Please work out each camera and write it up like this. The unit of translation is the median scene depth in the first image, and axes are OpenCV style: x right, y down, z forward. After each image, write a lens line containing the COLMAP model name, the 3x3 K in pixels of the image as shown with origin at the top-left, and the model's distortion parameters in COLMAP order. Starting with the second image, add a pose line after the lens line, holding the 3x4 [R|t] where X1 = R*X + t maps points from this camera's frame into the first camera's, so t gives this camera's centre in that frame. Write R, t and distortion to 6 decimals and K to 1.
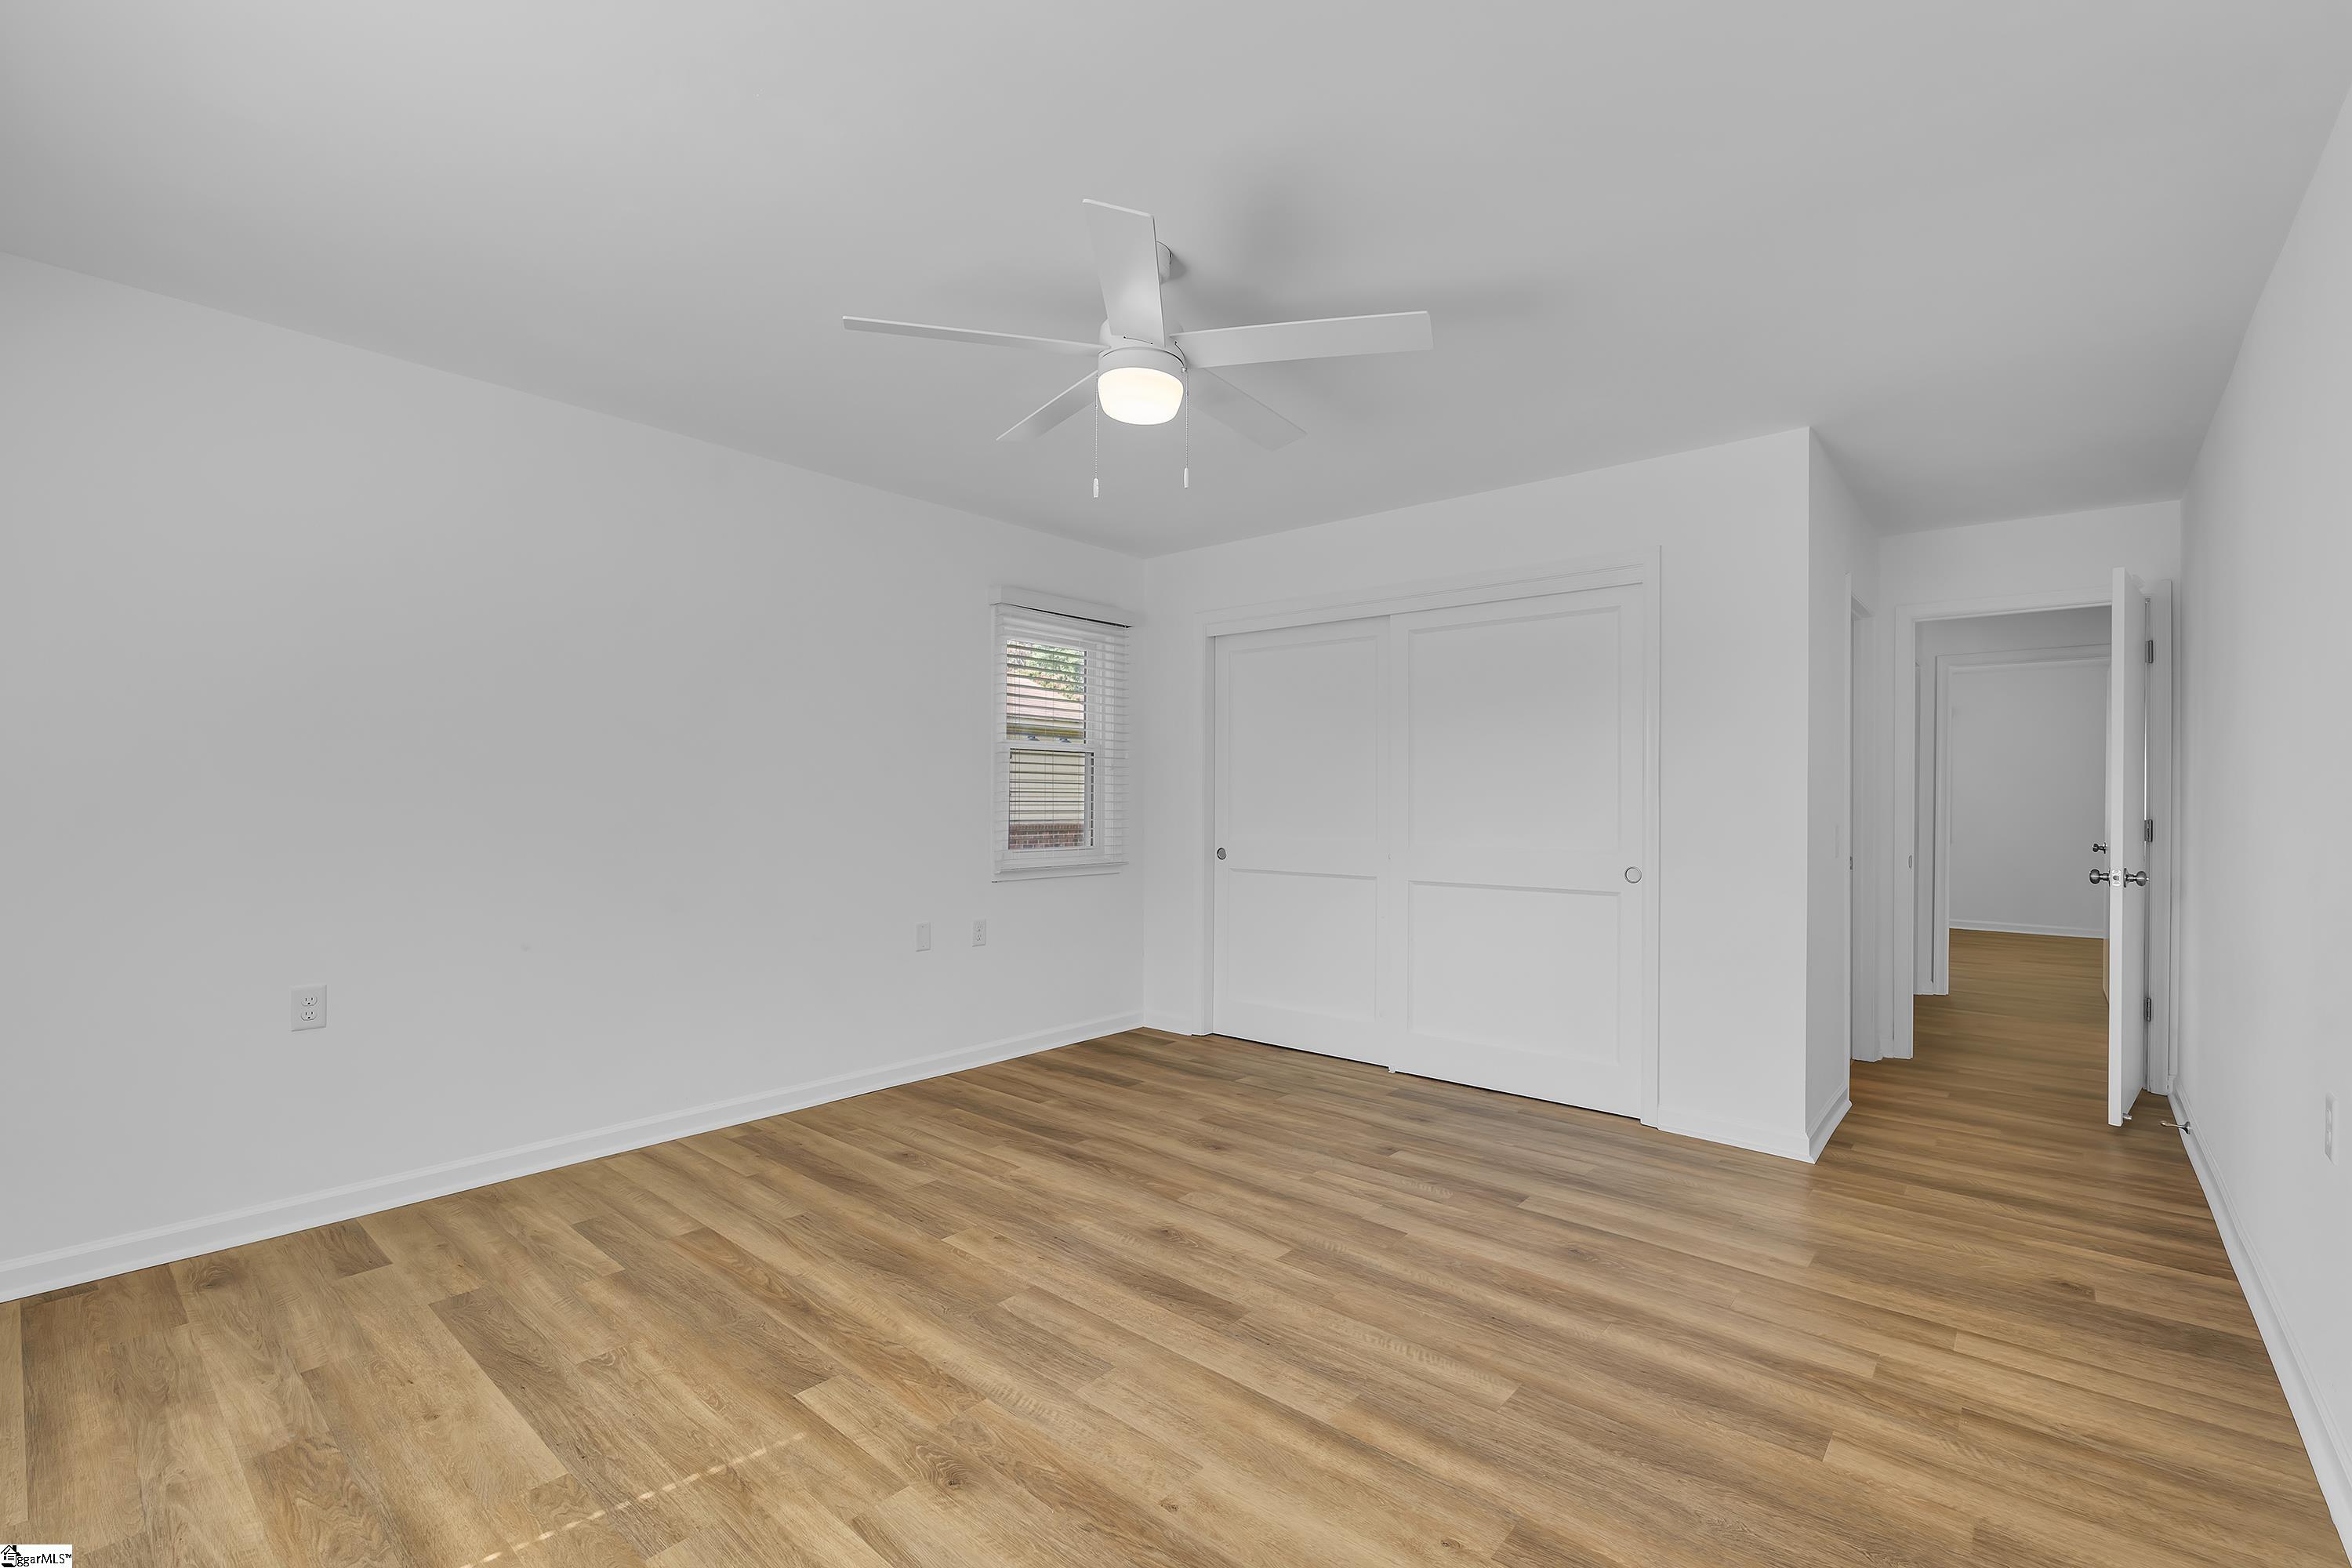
lens RADIAL K [[1023.9, 0, 1176.0], [0, 1023.9, 784.0], [0, 0, 1]] dist [-0.002326, 0.000312]
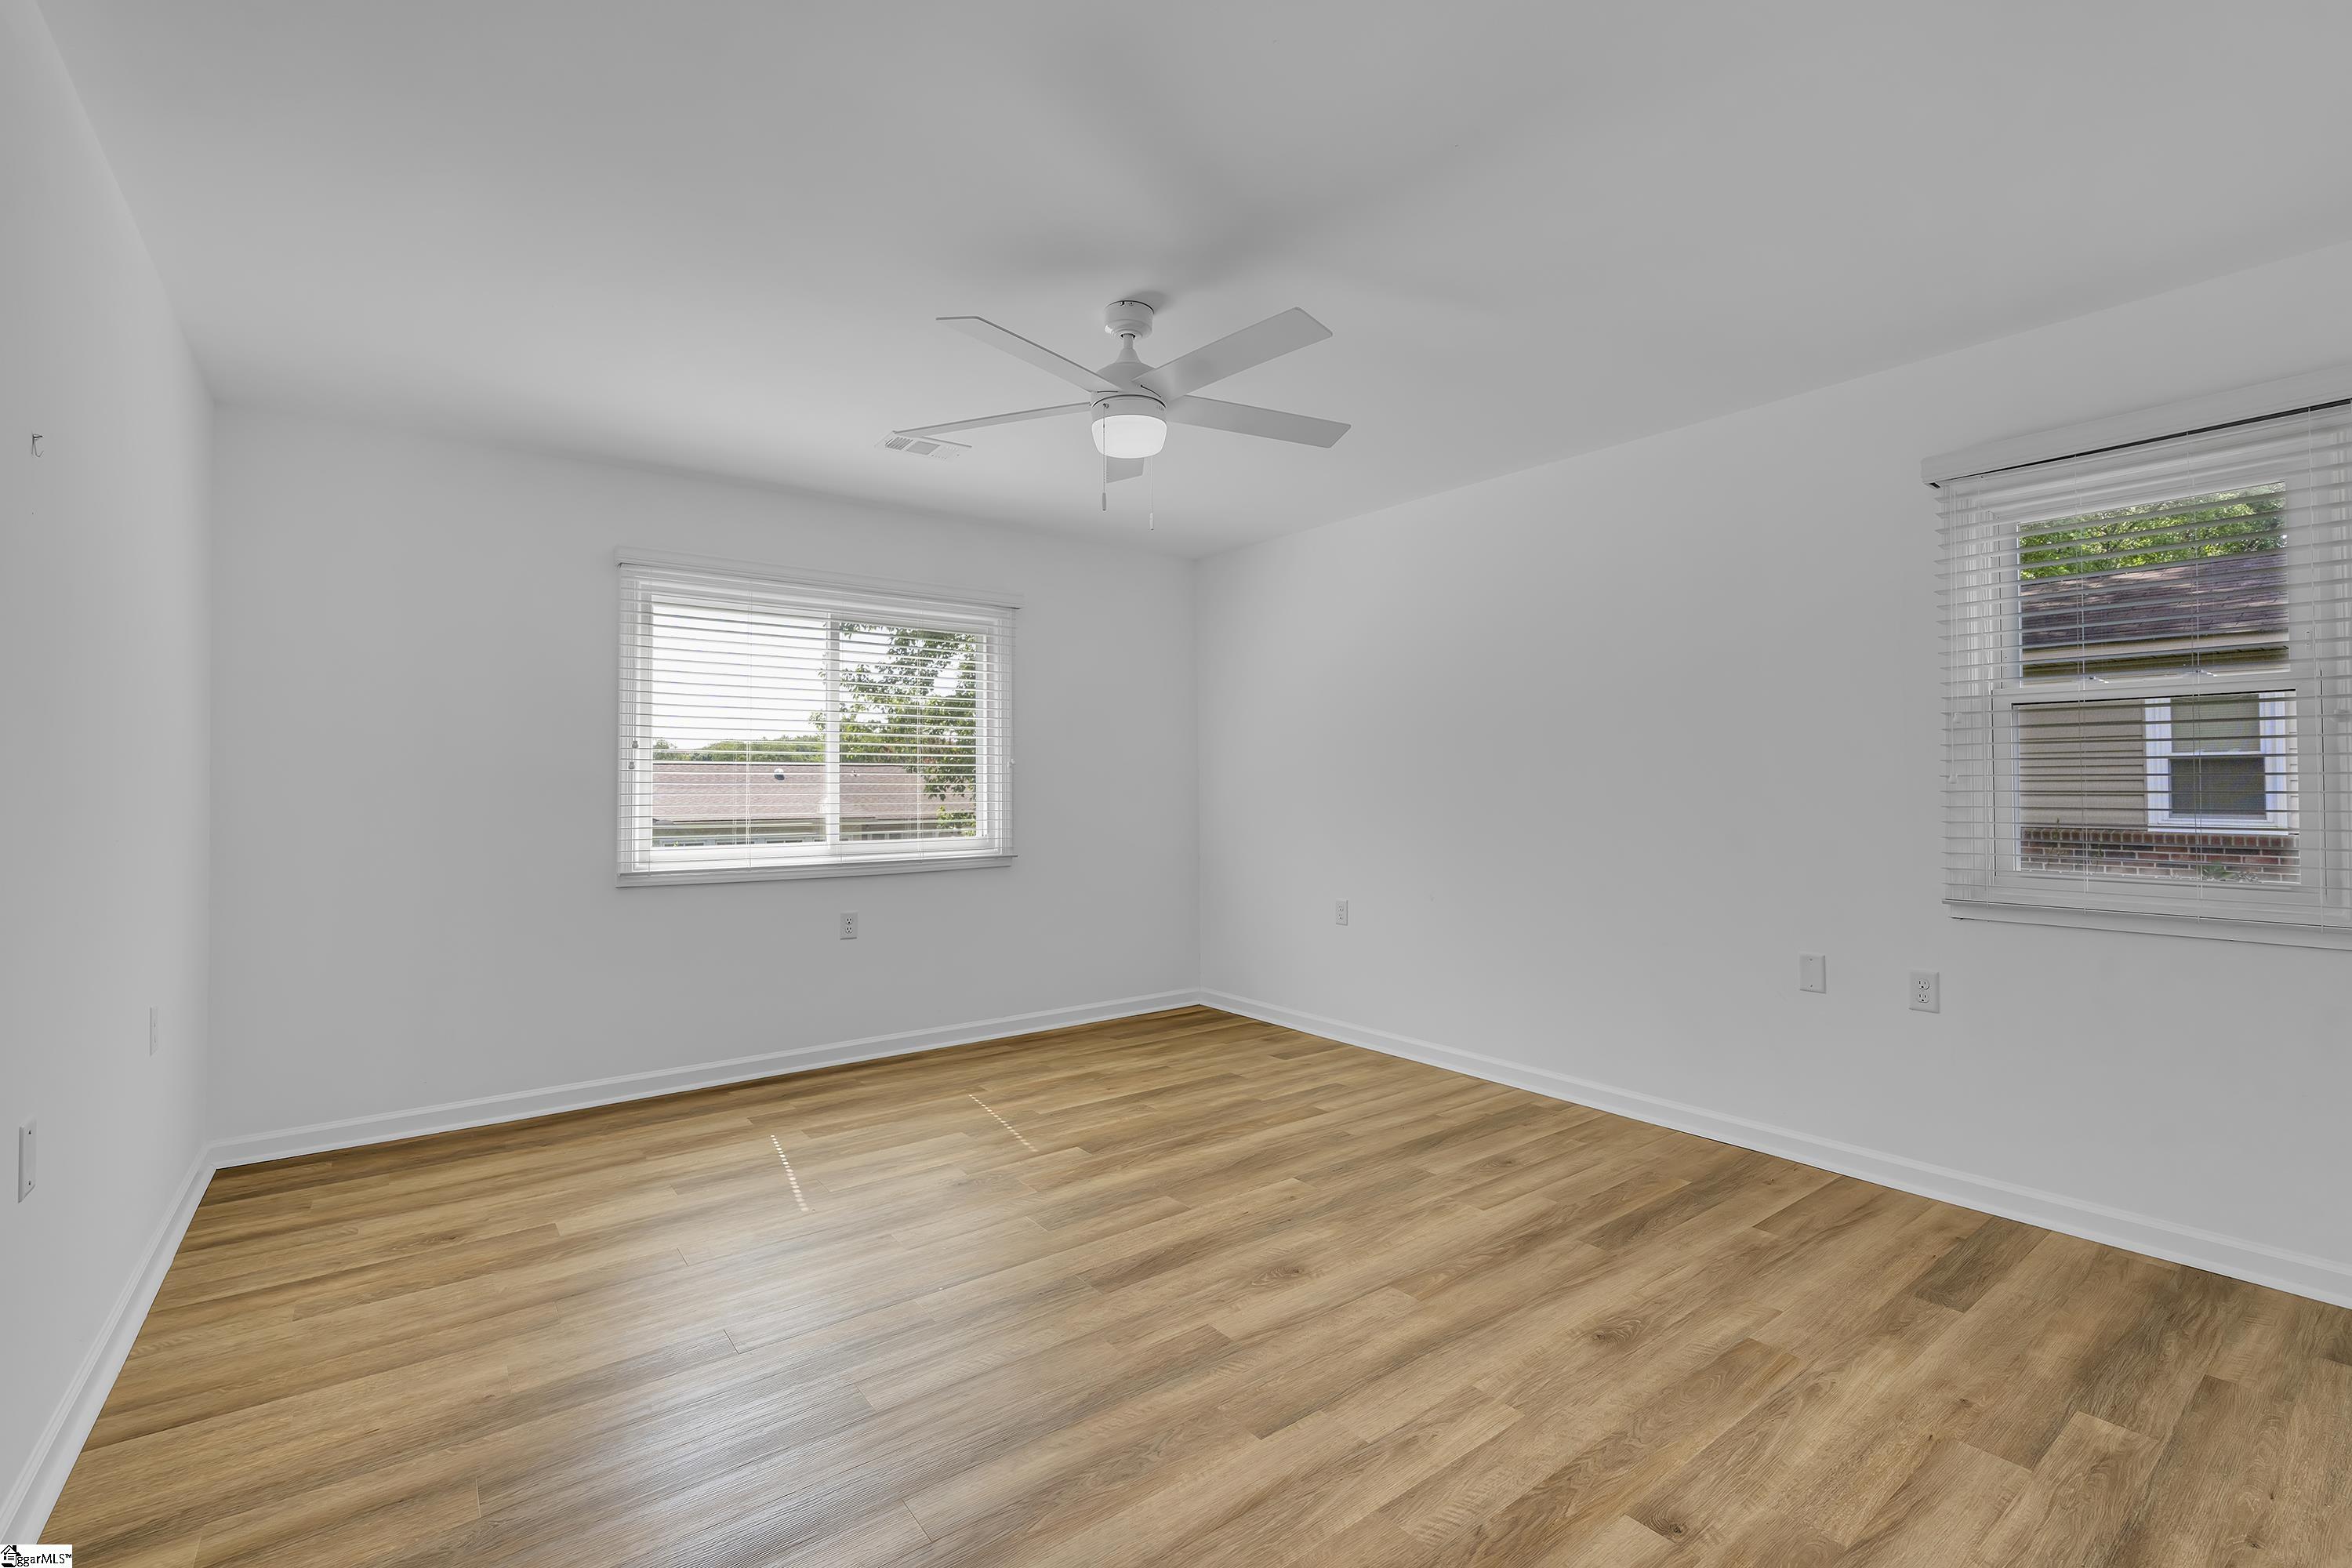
lens RADIAL K [[1023.9, 0, 1176.0], [0, 1023.9, 784.0], [0, 0, 1]] dist [-0.002326, 0.000312]
pose [[-0.204075, -0.009843, -0.978906, 0.781738], [0.016211, 0.999778, -0.013432, 0.019475], [0.978821, -0.018610, -0.203870, 0.955951]]
